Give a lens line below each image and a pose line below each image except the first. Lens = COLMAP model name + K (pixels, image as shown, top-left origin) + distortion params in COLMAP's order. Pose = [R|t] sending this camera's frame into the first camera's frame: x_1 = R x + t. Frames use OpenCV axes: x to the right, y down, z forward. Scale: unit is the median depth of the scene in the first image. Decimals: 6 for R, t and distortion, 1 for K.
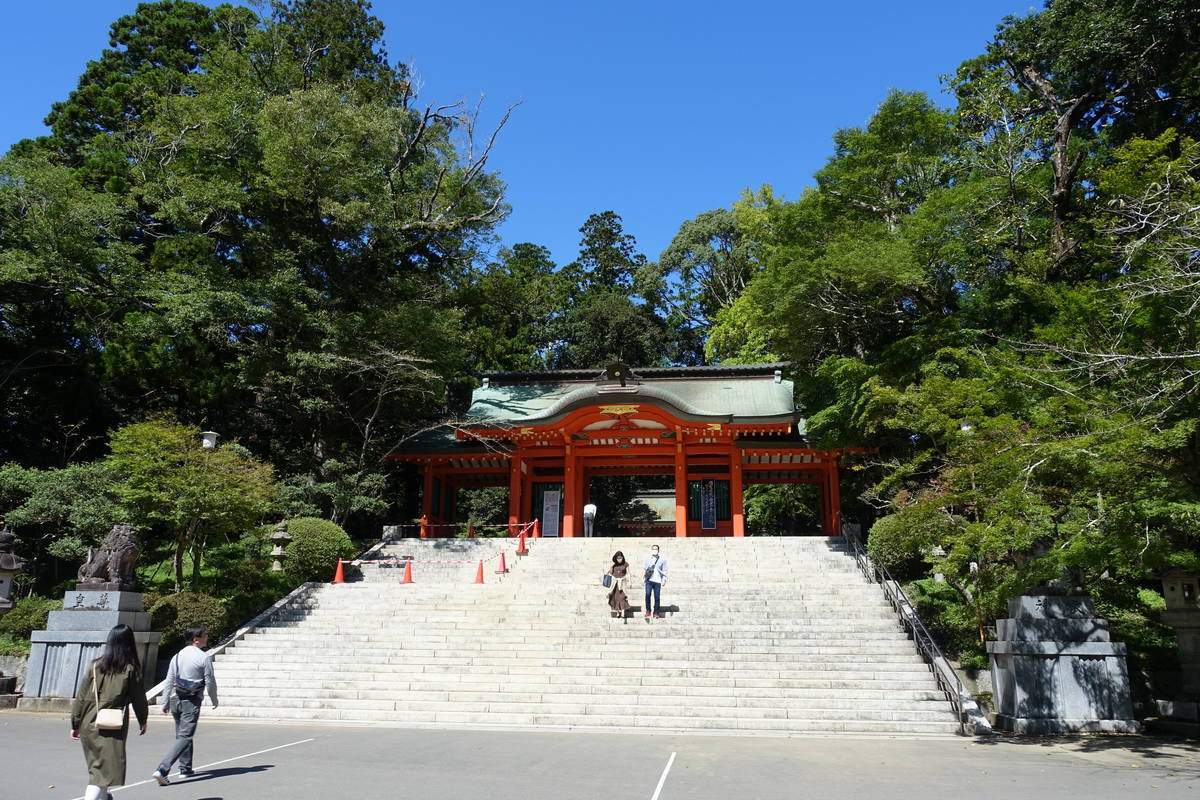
lens RADIAL K [[892.1, 0, 600.0], [0, 892.1, 400.0], [0, 0, 1]] dist [-0.000778, -0.000271]
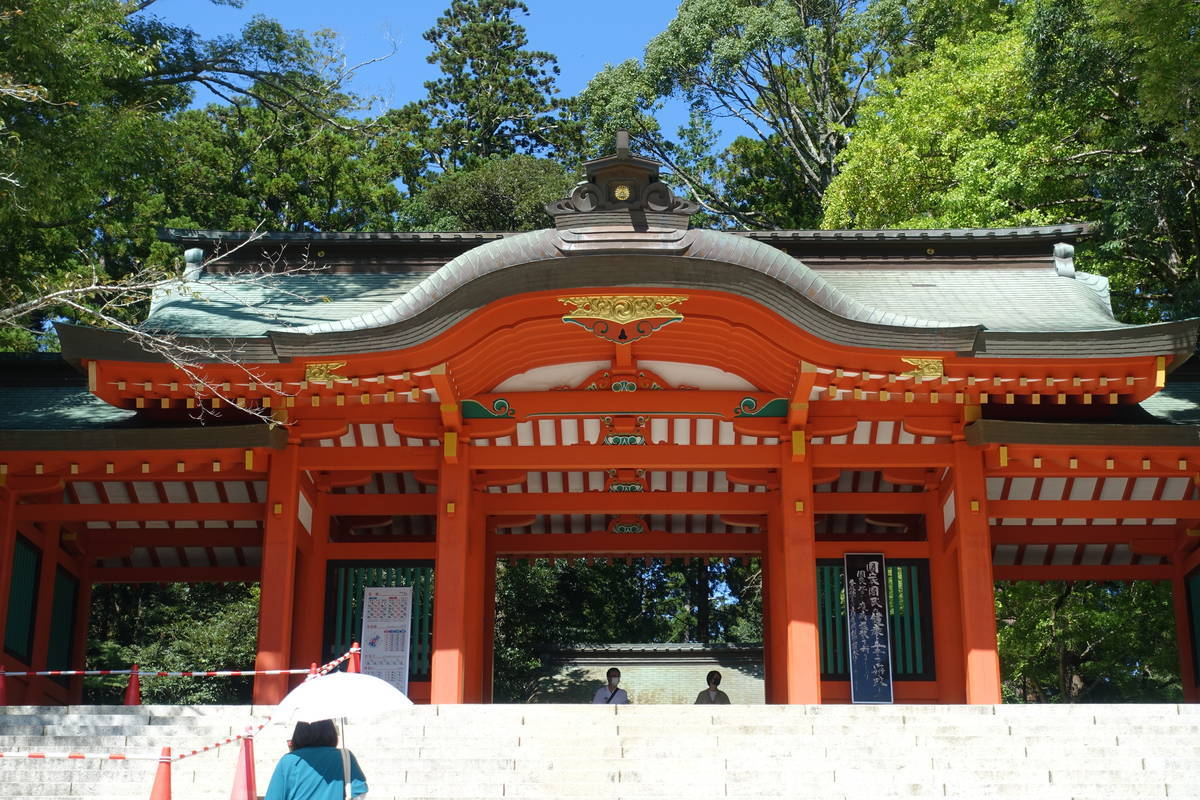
lens RADIAL K [[1858.4, 0, 600.0], [0, 1858.4, 400.0], [0, 0, 1]] dist [0.053112, 0.091731]
pose [[0.995252, 0.024517, 0.094198, -0.045573], [-0.018303, 0.997633, -0.066277, 0.082265], [-0.095600, 0.064238, 0.993345, 0.332151]]
